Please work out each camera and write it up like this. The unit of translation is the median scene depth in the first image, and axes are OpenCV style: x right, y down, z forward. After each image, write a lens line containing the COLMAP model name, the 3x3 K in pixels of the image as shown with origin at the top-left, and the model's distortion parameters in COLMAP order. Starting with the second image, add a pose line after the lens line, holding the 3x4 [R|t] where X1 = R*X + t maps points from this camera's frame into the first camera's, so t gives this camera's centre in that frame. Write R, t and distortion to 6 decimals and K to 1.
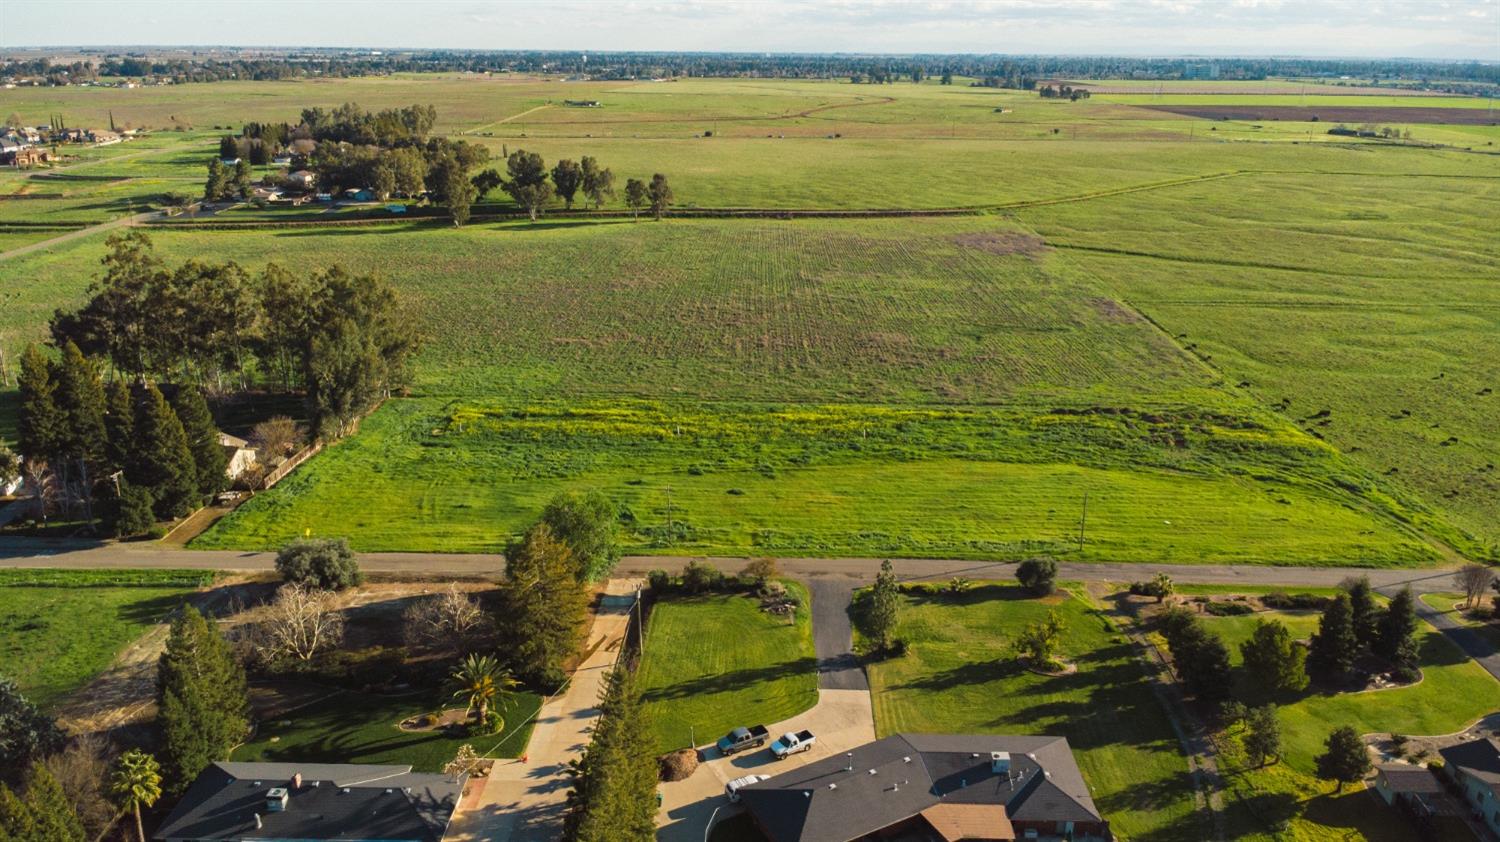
lens RADIAL K [[1085.8, 0, 747.2], [0, 1085.8, 416.9], [0, 0, 1]] dist [0.050527, -0.075772]
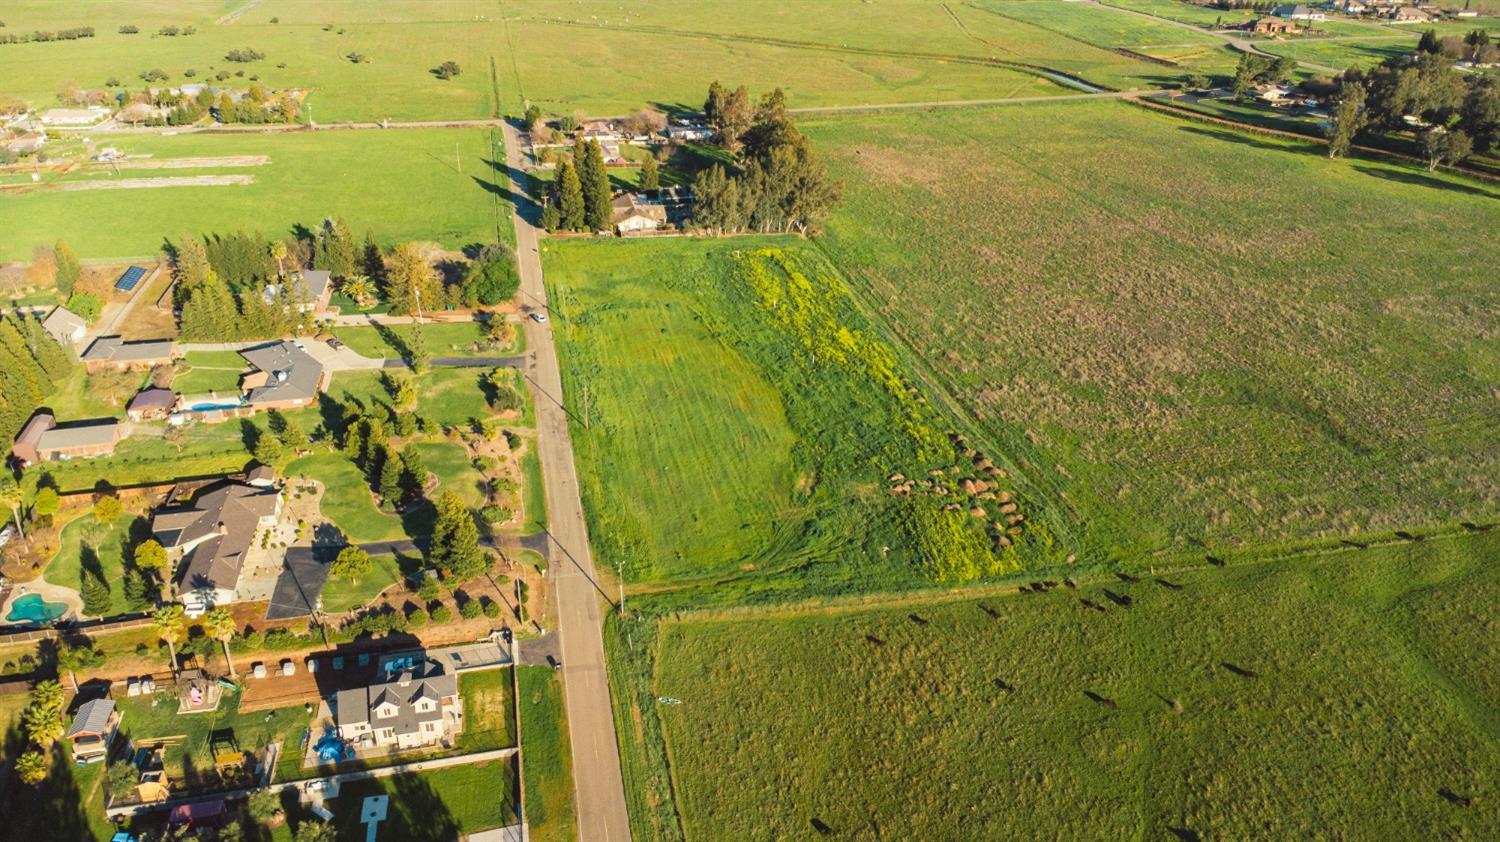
lens RADIAL K [[1094.5, 0, 748.0], [0, 1094.5, 417.7], [0, 0, 1]] dist [0.001262, -0.002310]
pose [[0.236874, 0.428245, -0.872065, 0.500159], [-0.309515, 0.884104, 0.350085, -0.139847], [0.920918, 0.186991, 0.341970, 0.231465]]
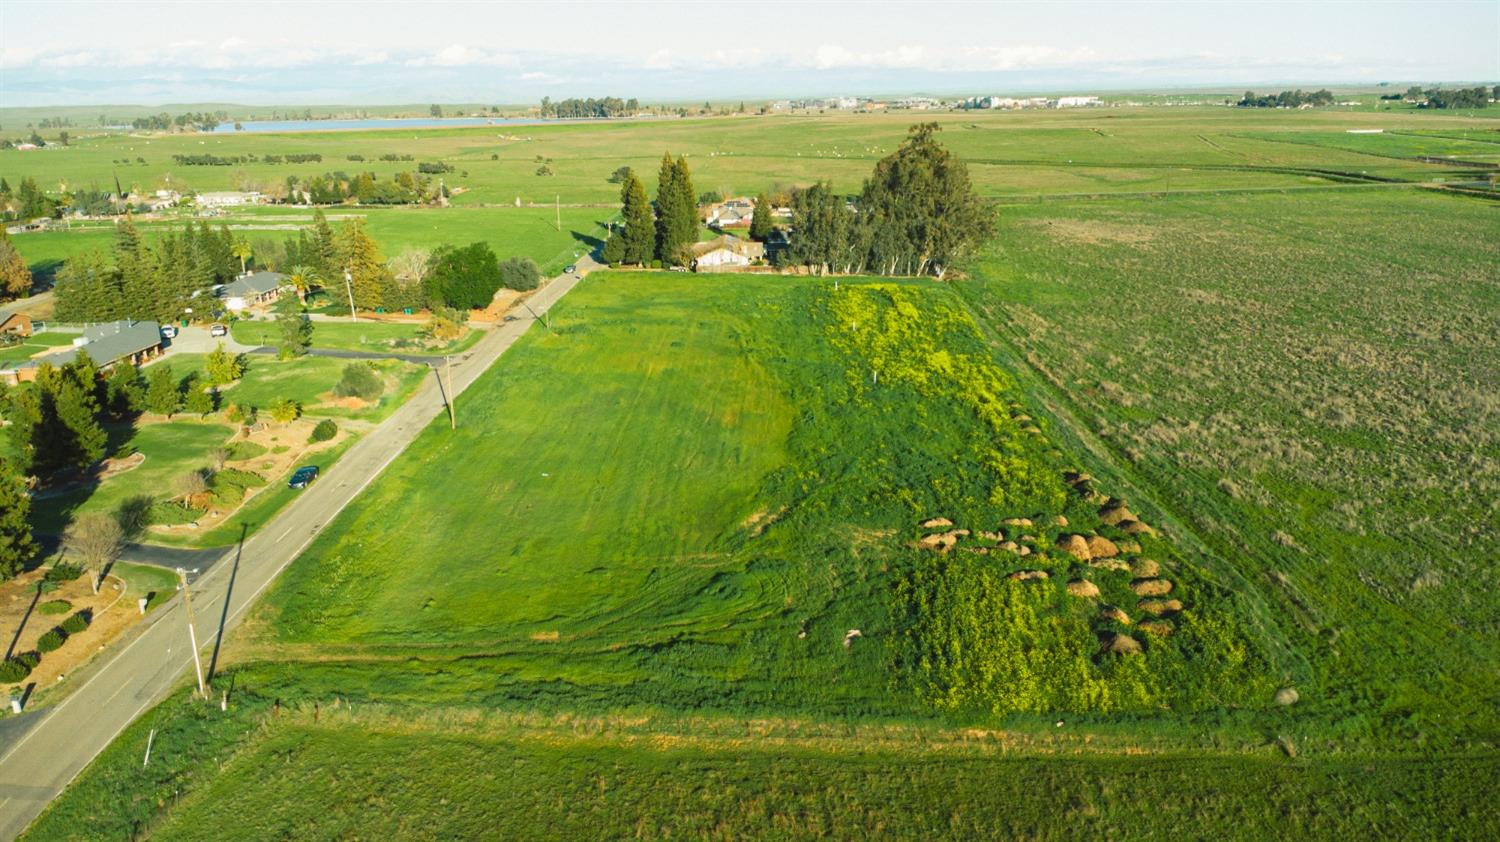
lens RADIAL K [[1085.8, 0, 747.2], [0, 1085.8, 416.9], [0, 0, 1]] dist [0.050527, -0.075772]
pose [[0.001921, 0.272264, -0.962221, 0.362043], [-0.296695, 0.919051, 0.259456, -0.055548], [0.954970, 0.284988, 0.082544, 0.370767]]
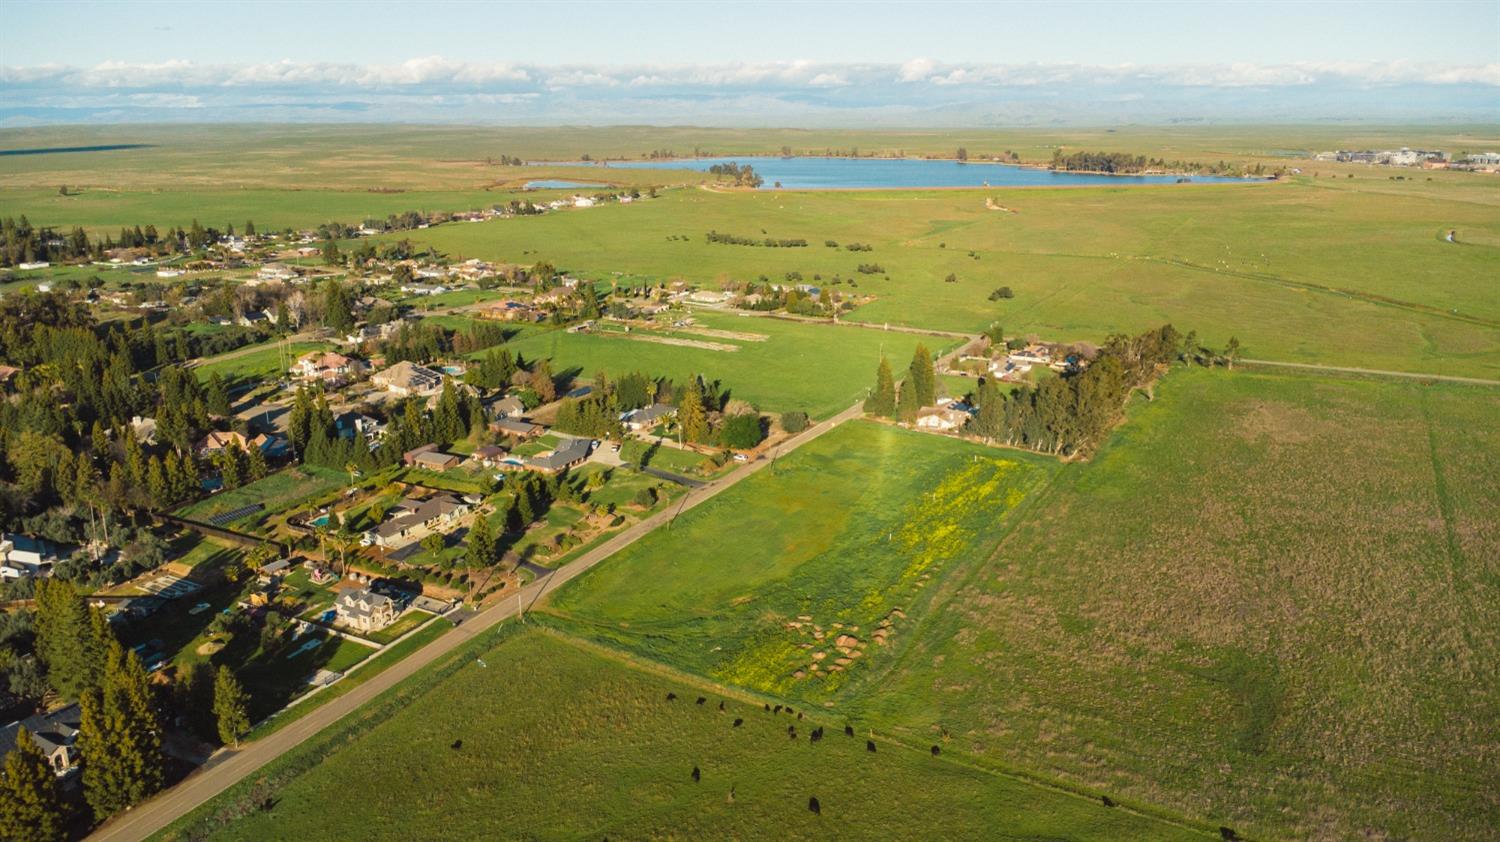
lens RADIAL K [[1094.5, 0, 748.0], [0, 1094.5, 417.7], [0, 0, 1]] dist [0.001262, -0.002310]
pose [[-0.465356, 0.227263, -0.855450, 0.588828], [-0.281433, 0.878329, 0.386438, -0.264219], [0.839190, 0.420583, -0.344777, 0.545940]]
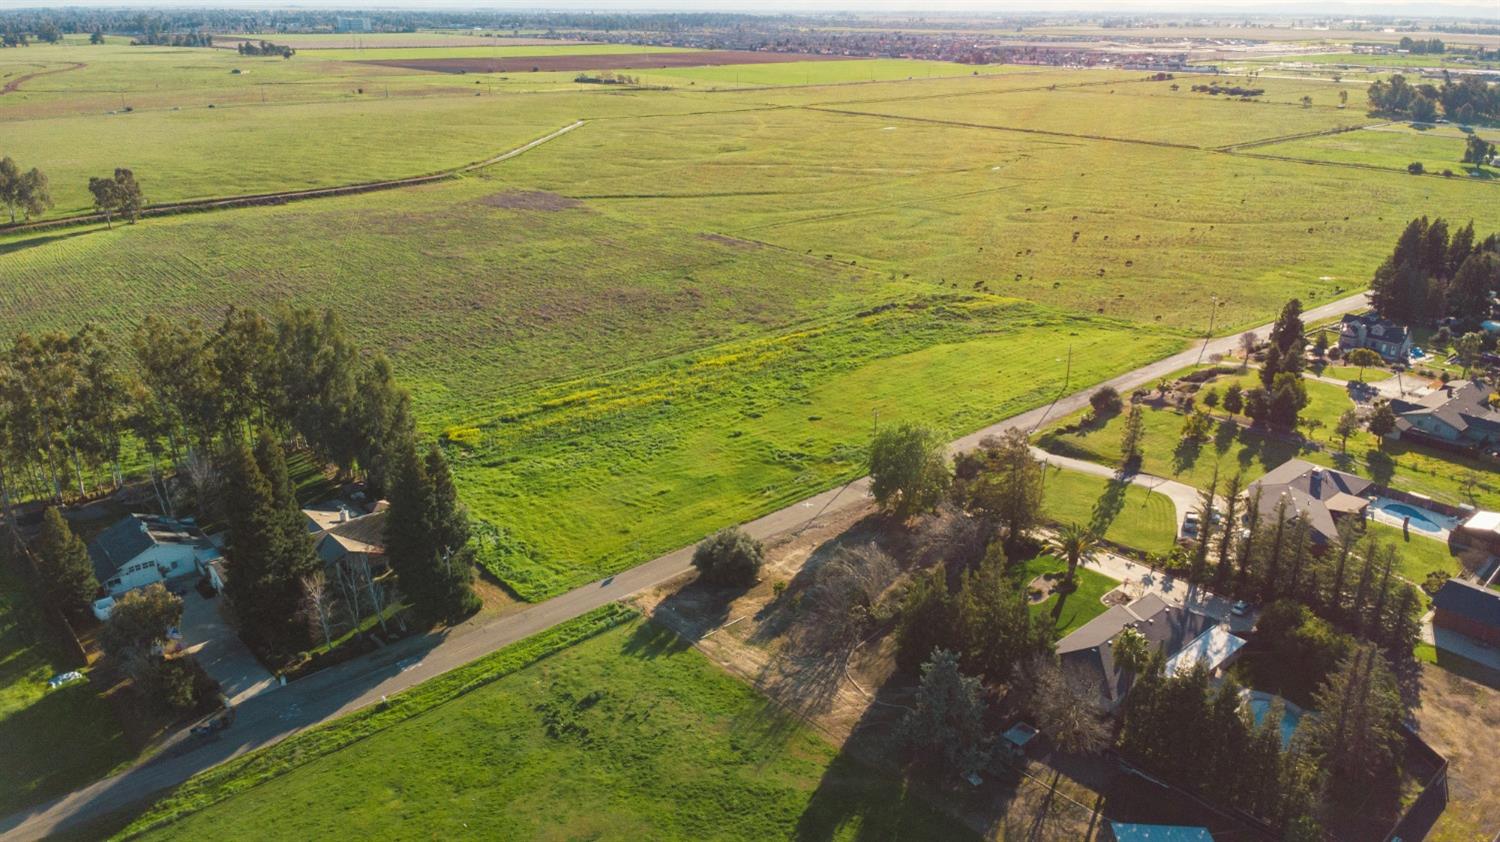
lens RADIAL K [[1085.8, 0, 747.2], [0, 1085.8, 416.9], [0, 0, 1]] dist [0.050527, -0.075772]
pose [[0.732217, -0.243787, 0.635945, -0.301116], [0.217986, 0.968511, 0.120289, -0.033420], [-0.645244, 0.050550, 0.762302, 0.056773]]
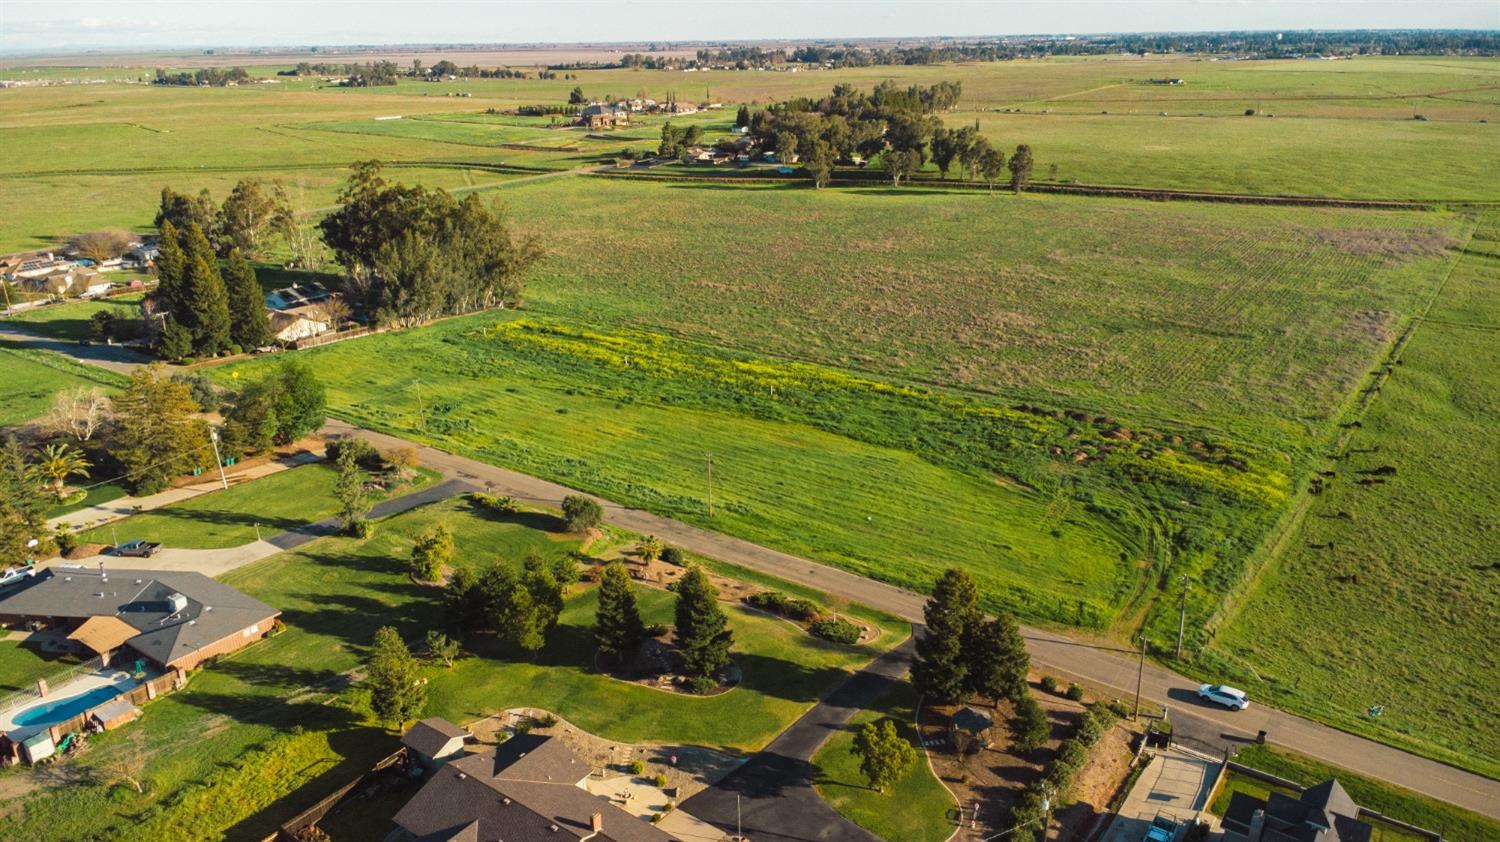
lens RADIAL K [[1085.8, 0, 747.2], [0, 1085.8, 416.9], [0, 0, 1]] dist [0.050527, -0.075772]
pose [[0.824584, 0.166242, -0.540763, 0.266284], [-0.159965, 0.985358, 0.058997, -0.006480], [0.542653, 0.037856, 0.839103, 0.075908]]
